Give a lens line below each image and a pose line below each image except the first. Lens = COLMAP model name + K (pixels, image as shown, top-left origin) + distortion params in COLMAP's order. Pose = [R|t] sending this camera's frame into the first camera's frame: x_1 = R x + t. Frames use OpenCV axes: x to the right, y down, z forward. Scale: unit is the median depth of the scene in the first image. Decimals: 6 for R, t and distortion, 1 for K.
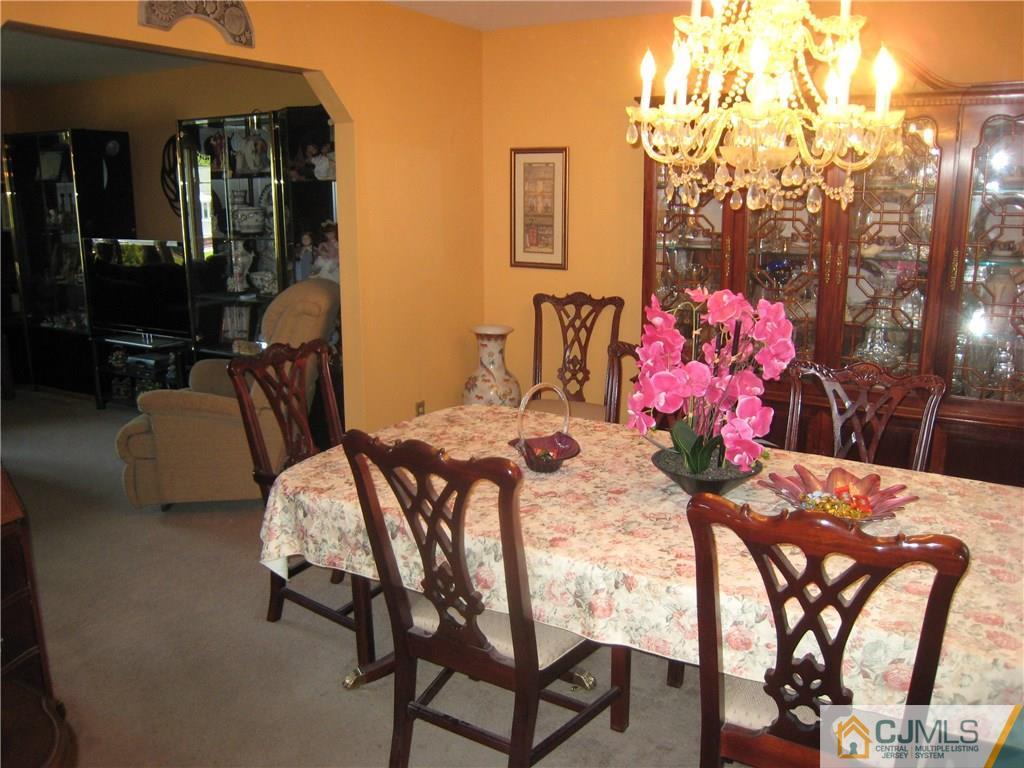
lens RADIAL K [[836.7, 0, 511.0], [0, 836.7, 378.9], [0, 0, 1]] dist [-0.133592, 0.103167]
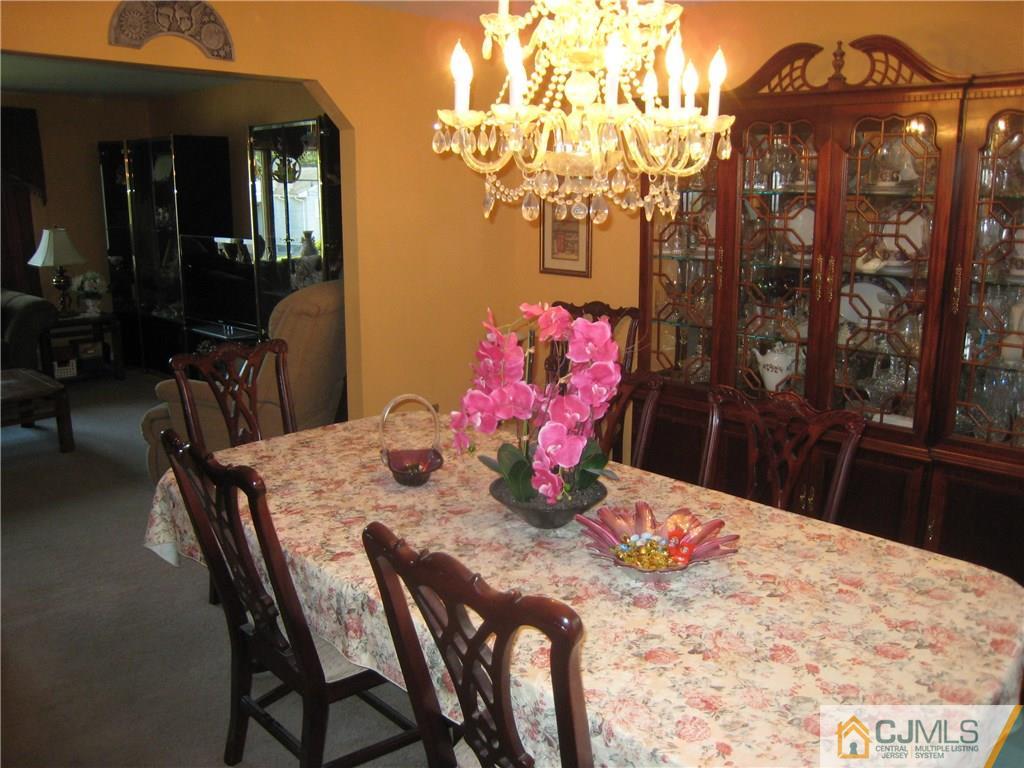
lens RADIAL K [[836.7, 0, 510.0], [0, 836.7, 380.9], [0, 0, 1]] dist [-0.133592, 0.103167]
pose [[0.973872, 0.054105, -0.220560, 0.292870], [-0.053774, 0.998525, 0.007511, -0.019823], [0.220641, 0.004545, 0.975344, 0.052682]]
